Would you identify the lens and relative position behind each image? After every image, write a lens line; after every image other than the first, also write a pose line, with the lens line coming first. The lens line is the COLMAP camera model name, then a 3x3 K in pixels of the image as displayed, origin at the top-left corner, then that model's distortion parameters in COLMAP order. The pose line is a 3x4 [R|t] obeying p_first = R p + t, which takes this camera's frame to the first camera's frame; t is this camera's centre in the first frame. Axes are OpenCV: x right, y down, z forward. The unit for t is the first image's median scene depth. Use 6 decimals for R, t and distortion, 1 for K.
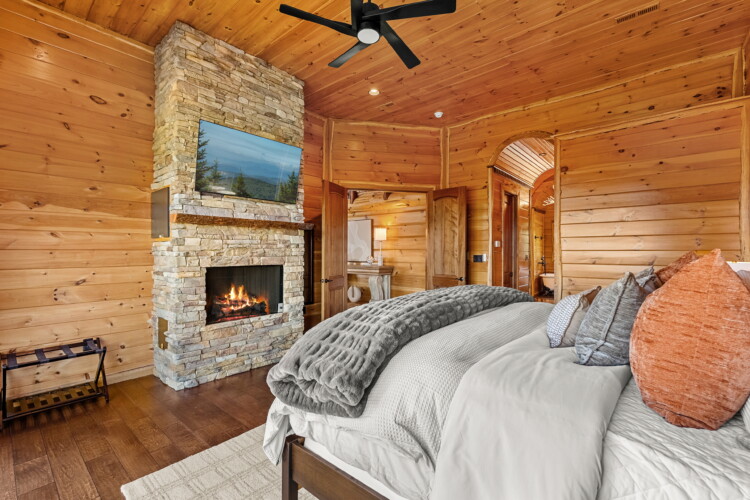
lens RADIAL K [[330.0, 0, 374.7], [0, 330.0, 252.2], [0, 0, 1]] dist [-0.002585, -0.000063]
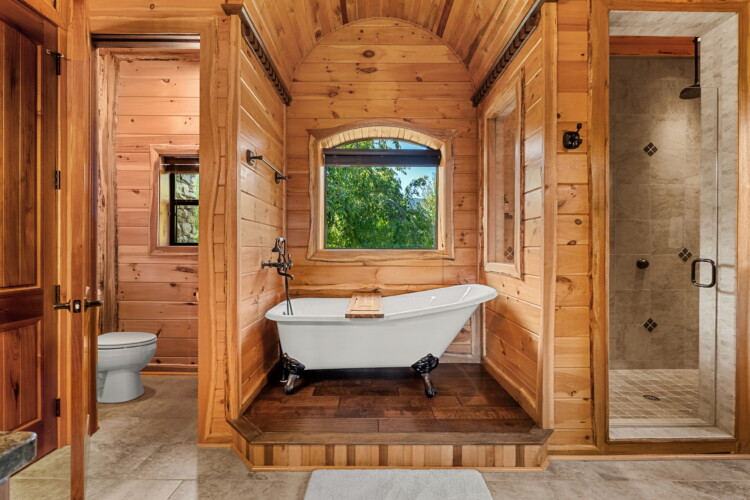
lens RADIAL K [[330.0, 0, 373.9], [0, 330.0, 249.3], [0, 0, 1]] dist [-0.002585, -0.000063]
pose [[0.753682, -0.006625, 0.657206, 0.396605], [0.004622, 0.999978, 0.004781, 0.020145], [-0.657223, -0.000566, 0.753696, 0.758141]]
